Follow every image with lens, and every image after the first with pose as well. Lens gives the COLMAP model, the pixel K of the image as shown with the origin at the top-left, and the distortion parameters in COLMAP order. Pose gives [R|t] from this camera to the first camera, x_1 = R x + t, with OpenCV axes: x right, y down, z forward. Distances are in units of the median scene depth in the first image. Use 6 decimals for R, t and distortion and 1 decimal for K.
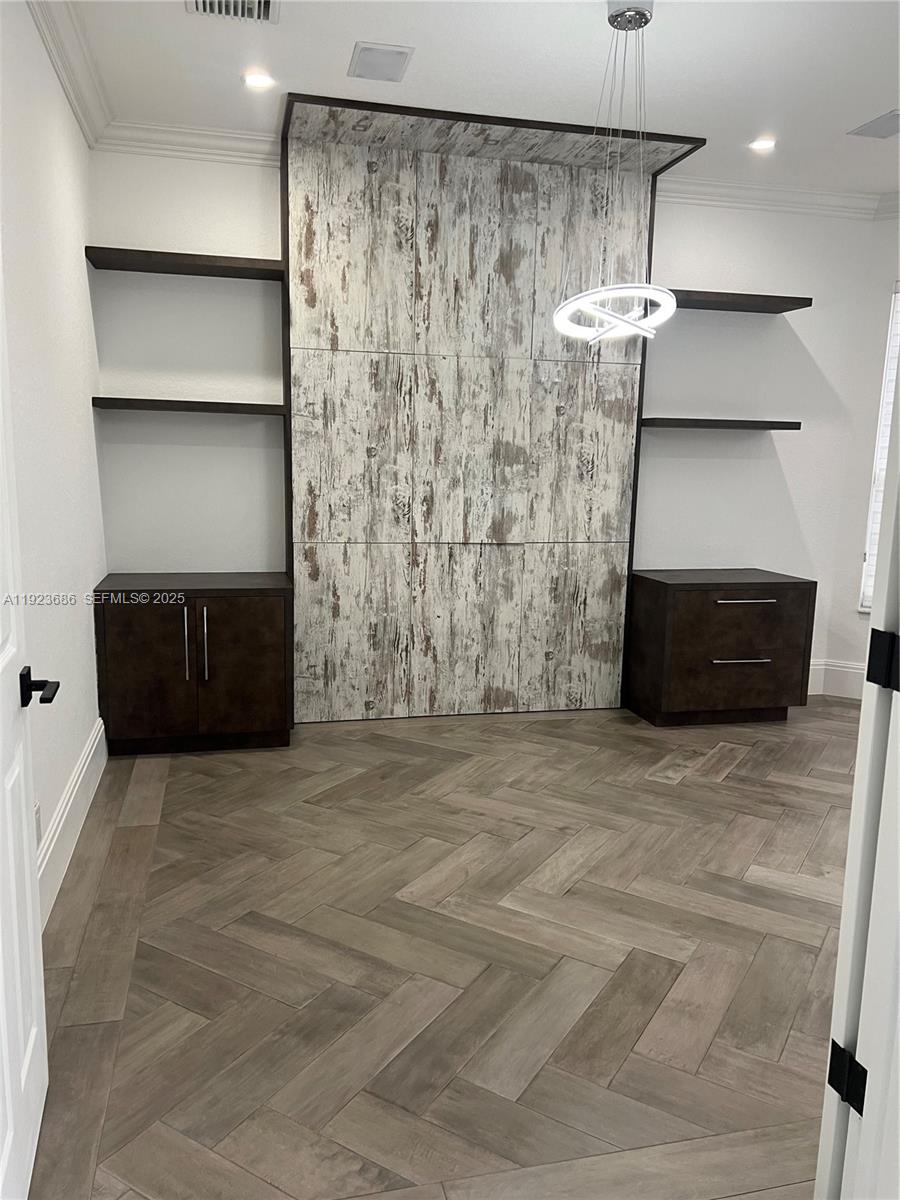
lens RADIAL K [[899.1, 0, 449.9], [0, 899.1, 612.5], [0, 0, 1]] dist [0.062386, -0.056815]
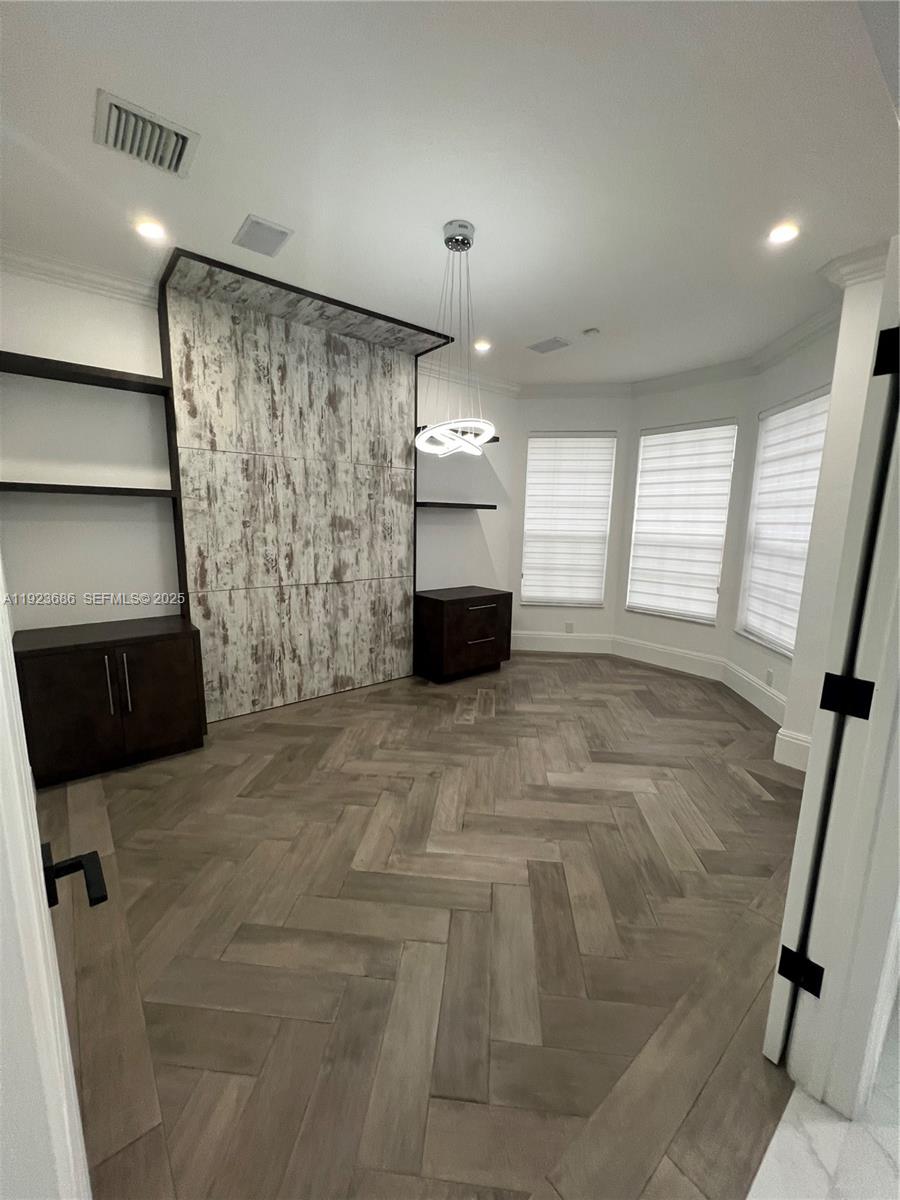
lens RADIAL K [[476.7, 0, 453.2], [0, 476.7, 601.3], [0, 0, 1]] dist [-0.002383, 0.000446]
pose [[0.898962, -0.080253, 0.430613, -0.130619], [0.077026, 0.996717, 0.024955, -0.054379], [-0.431202, 0.010735, 0.902192, 0.202500]]
